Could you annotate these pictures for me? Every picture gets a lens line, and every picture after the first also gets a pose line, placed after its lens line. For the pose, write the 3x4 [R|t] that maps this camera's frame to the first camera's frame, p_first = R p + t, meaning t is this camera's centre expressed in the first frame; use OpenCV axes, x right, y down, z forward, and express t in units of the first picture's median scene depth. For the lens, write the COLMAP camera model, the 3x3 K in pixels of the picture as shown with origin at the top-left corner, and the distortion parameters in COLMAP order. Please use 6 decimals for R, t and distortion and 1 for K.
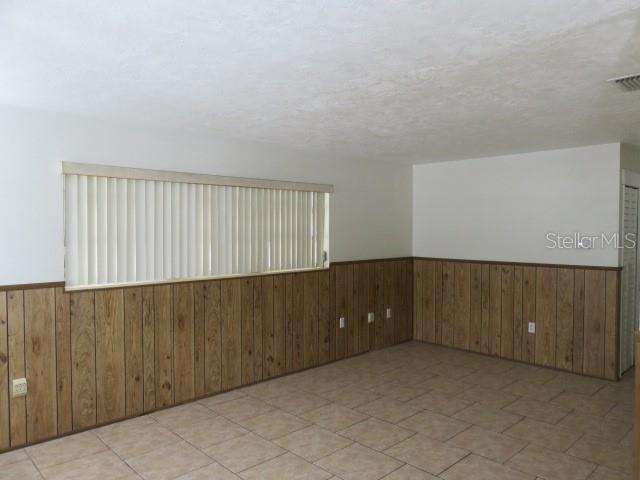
lens RADIAL K [[491.9, 0, 320.0], [0, 491.9, 240.0], [0, 0, 1]] dist [0.004266, -0.001223]
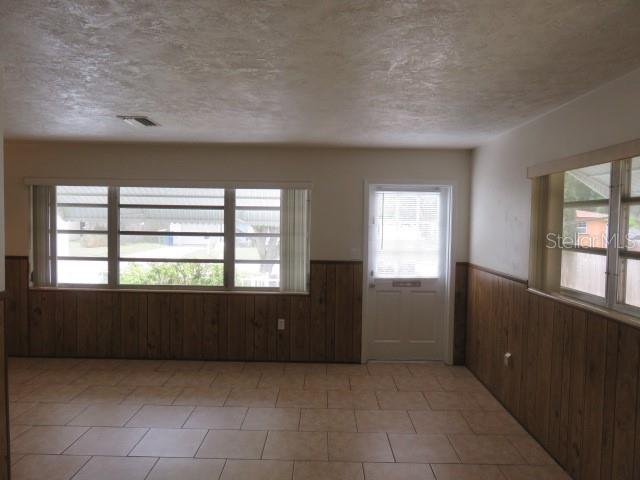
lens RADIAL K [[491.9, 0, 320.0], [0, 491.9, 240.0], [0, 0, 1]] dist [0.004266, -0.001223]
pose [[-0.701985, 0.016648, -0.711997, 0.505175], [-0.038691, 0.997359, 0.061467, -0.042195], [0.711140, 0.070697, -0.699487, 1.334160]]
